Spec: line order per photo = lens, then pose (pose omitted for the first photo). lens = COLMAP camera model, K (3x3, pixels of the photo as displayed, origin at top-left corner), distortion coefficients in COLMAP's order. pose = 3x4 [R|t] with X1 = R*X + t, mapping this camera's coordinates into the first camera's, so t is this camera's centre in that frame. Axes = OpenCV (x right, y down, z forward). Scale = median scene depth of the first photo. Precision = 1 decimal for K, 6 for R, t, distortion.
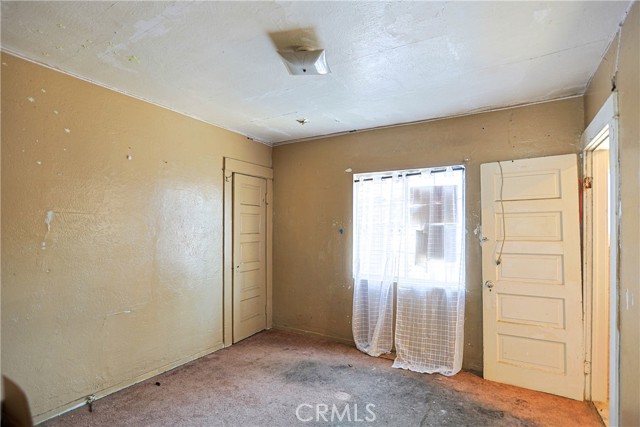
lens RADIAL K [[314.8, 0, 312.1], [0, 314.8, 226.3], [0, 0, 1]] dist [-0.002088, -0.000053]
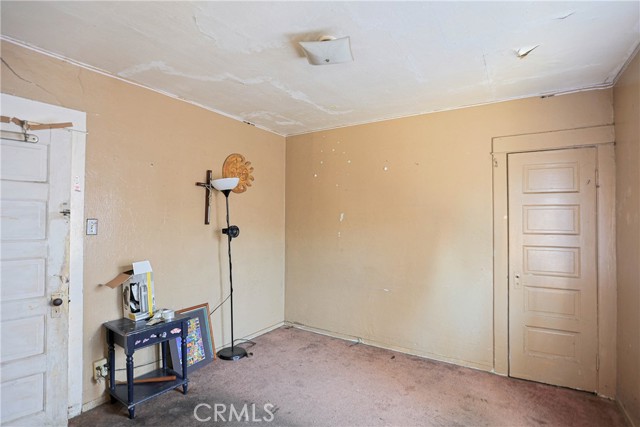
lens RADIAL K [[313.7, 0, 323.0], [0, 313.7, 215.9], [0, 0, 1]] dist [-0.035336, 0.000451]
pose [[0.011126, -0.008621, -0.999901, 0.512766], [0.001199, 0.999962, -0.008608, -0.012883], [0.999937, -0.001104, 0.011136, 0.555033]]
